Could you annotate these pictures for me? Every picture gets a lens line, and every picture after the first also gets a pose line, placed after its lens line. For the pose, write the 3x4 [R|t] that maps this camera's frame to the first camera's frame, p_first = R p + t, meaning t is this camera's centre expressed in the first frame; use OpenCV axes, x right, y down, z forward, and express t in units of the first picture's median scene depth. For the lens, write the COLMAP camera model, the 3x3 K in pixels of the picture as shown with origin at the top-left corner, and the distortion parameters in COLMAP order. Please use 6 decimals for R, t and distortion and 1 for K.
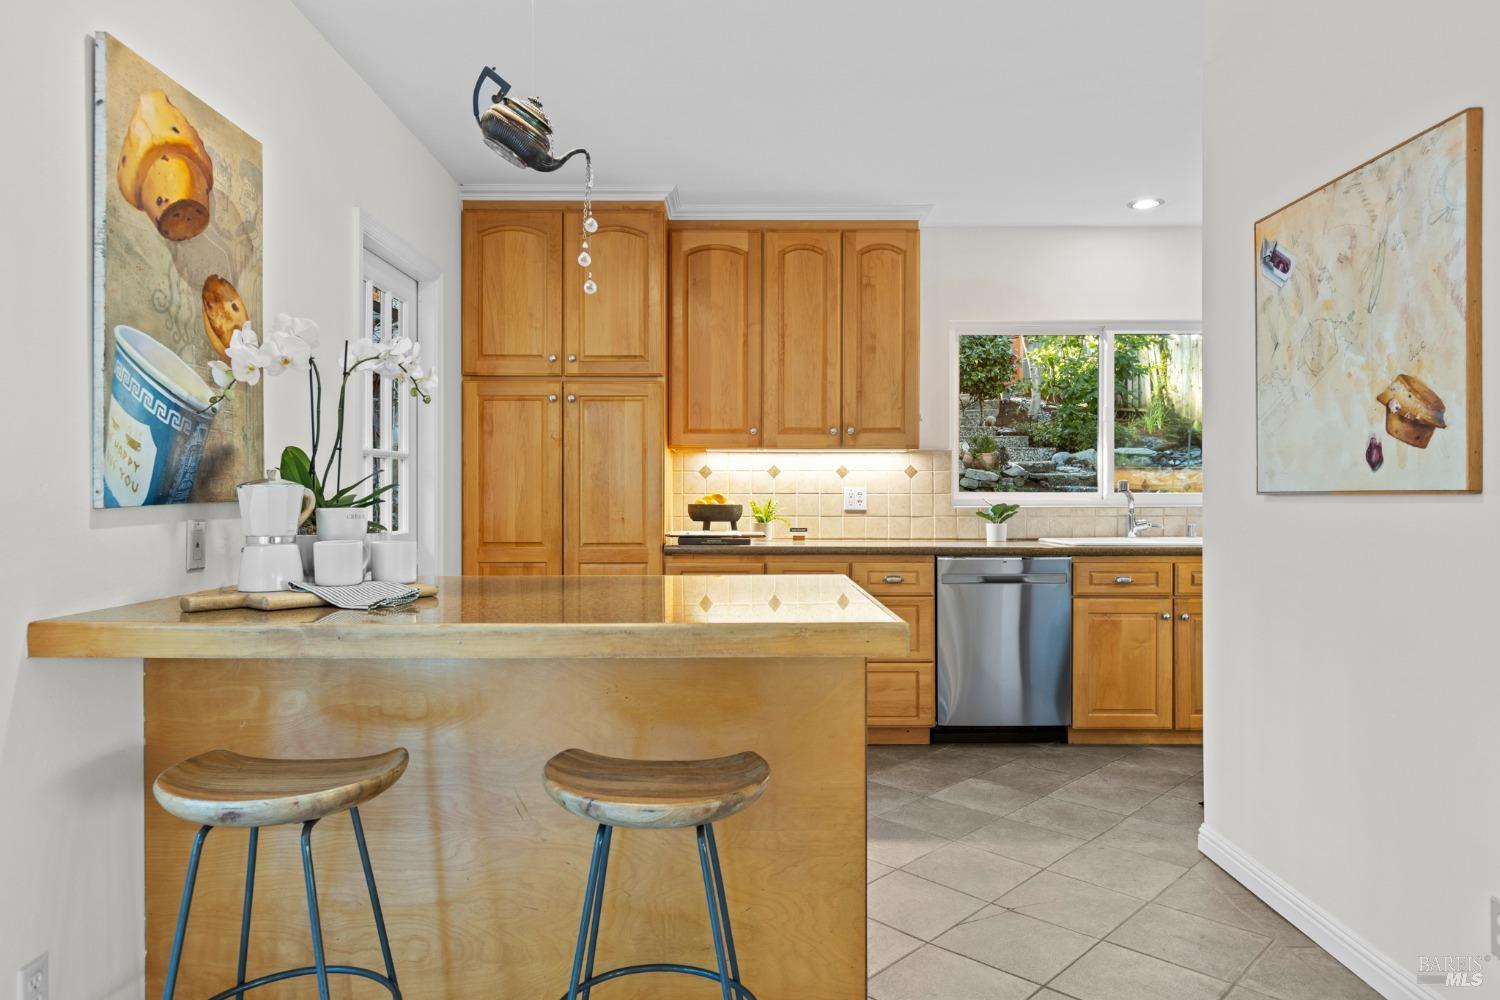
lens RADIAL K [[933.2, 0, 738.8], [0, 933.2, 498.4], [0, 0, 1]] dist [-0.002678, -0.001692]
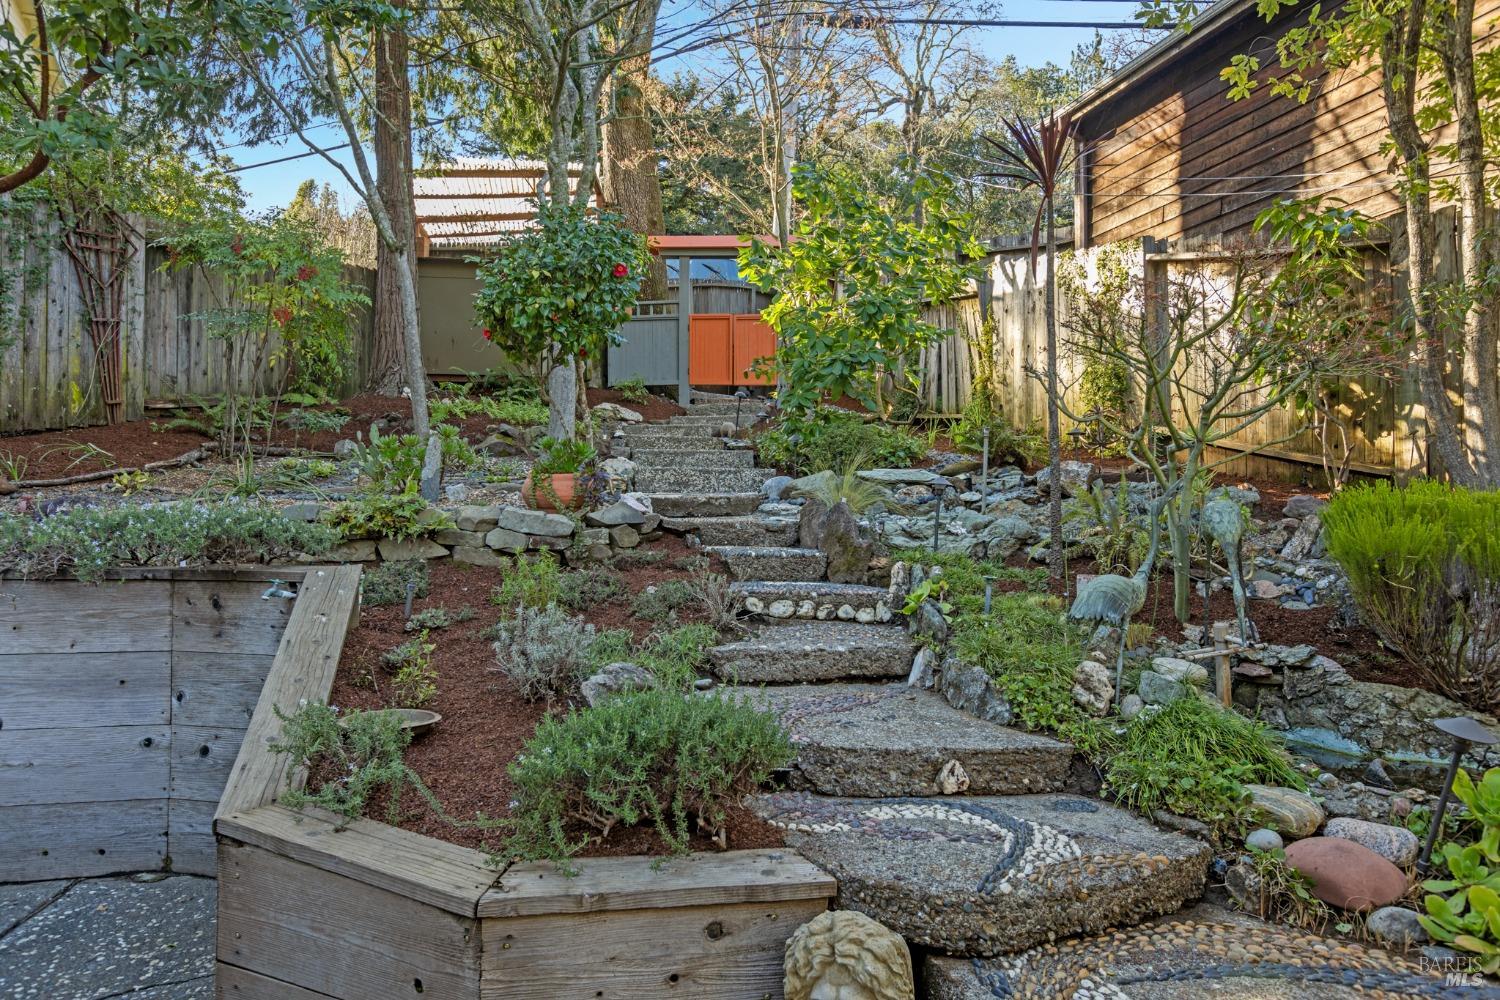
lens RADIAL K [[972.3, 0, 724.5], [0, 972.3, 504.2], [0, 0, 1]] dist [0.001127, -0.000034]
pose [[0.994399, 0.004230, 0.105610, 0.794728], [-0.001250, 0.999600, -0.028269, -0.054618], [-0.105687, 0.027979, 0.994006, 1.386180]]
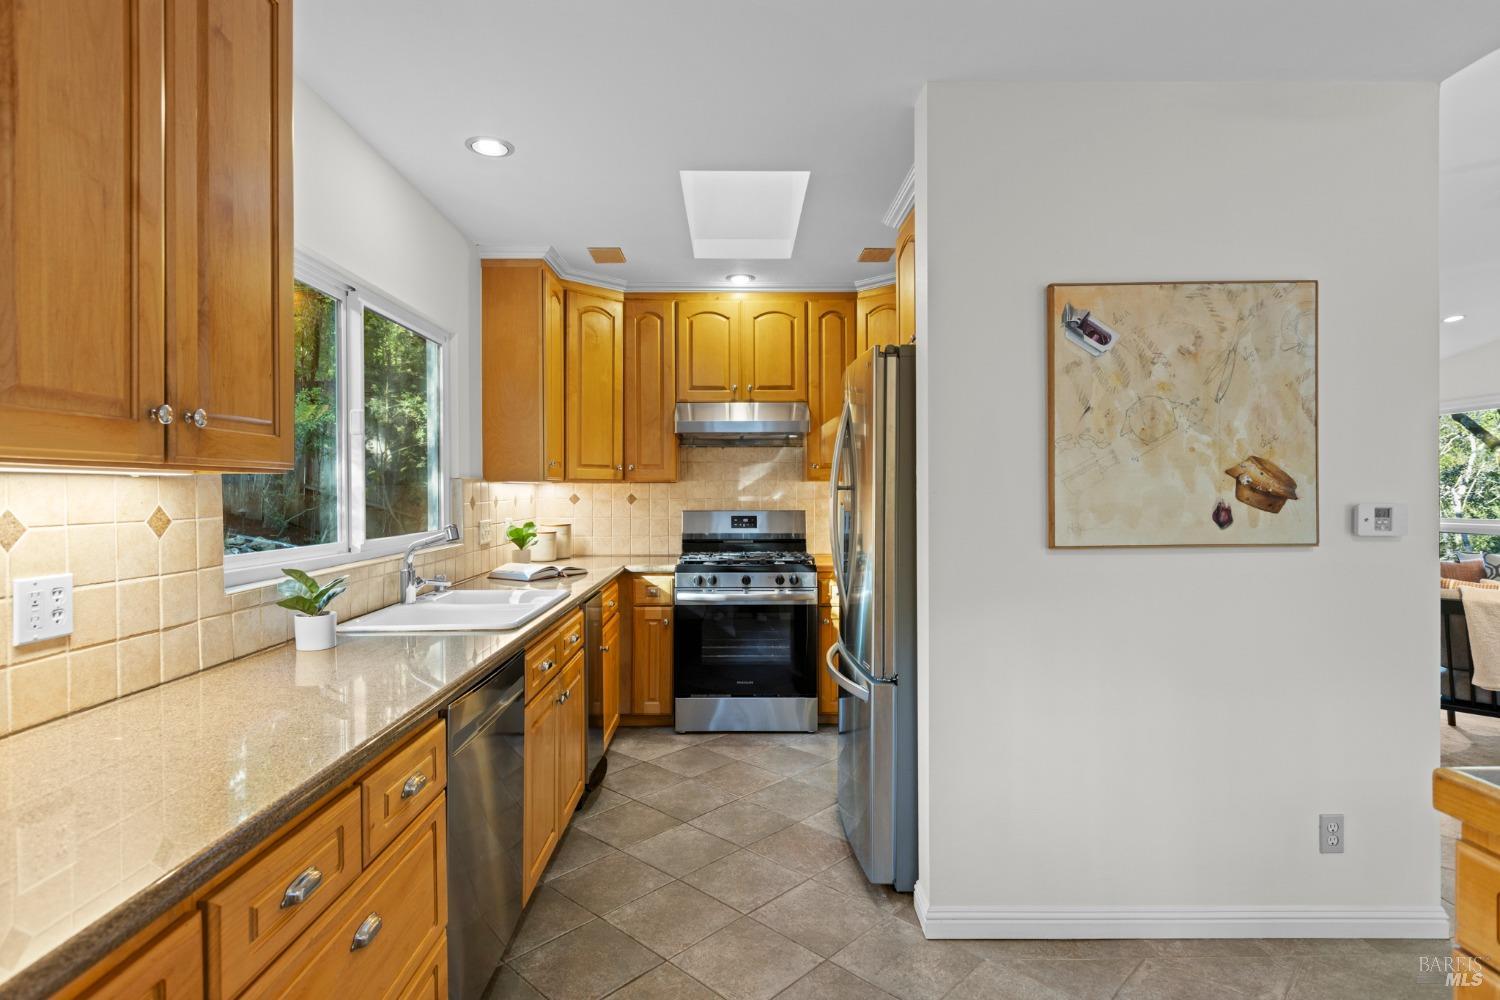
lens RADIAL K [[781.0, 0, 739.1], [0, 781.0, 491.8], [0, 0, 1]] dist [0.002283, -0.000111]
pose [[-0.007440, -0.002159, 0.999970, -0.192584], [0.011351, 0.999933, 0.002244, -0.046126], [-0.999908, 0.011367, -0.007415, 0.858389]]
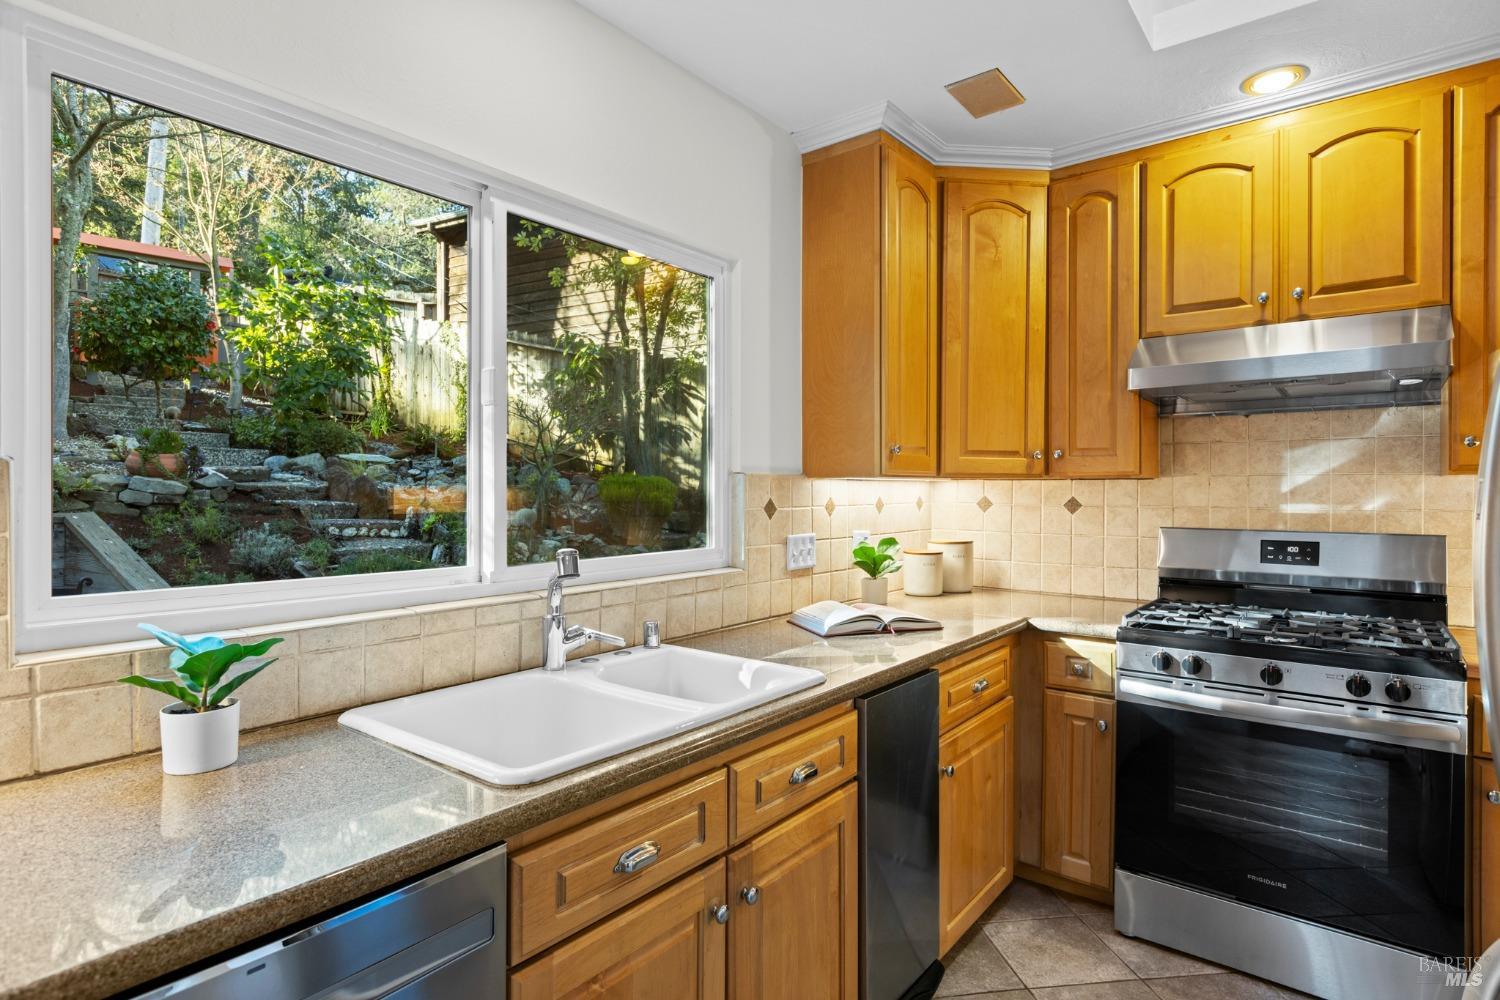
lens RADIAL K [[781.0, 0, 739.1], [0, 781.0, 491.8], [0, 0, 1]] dist [0.002283, -0.000111]
pose [[0.628910, -0.000670, 0.777478, 0.212426], [0.003664, 0.999991, -0.002102, -0.046884], [-0.777470, 0.004170, 0.628906, 0.793136]]
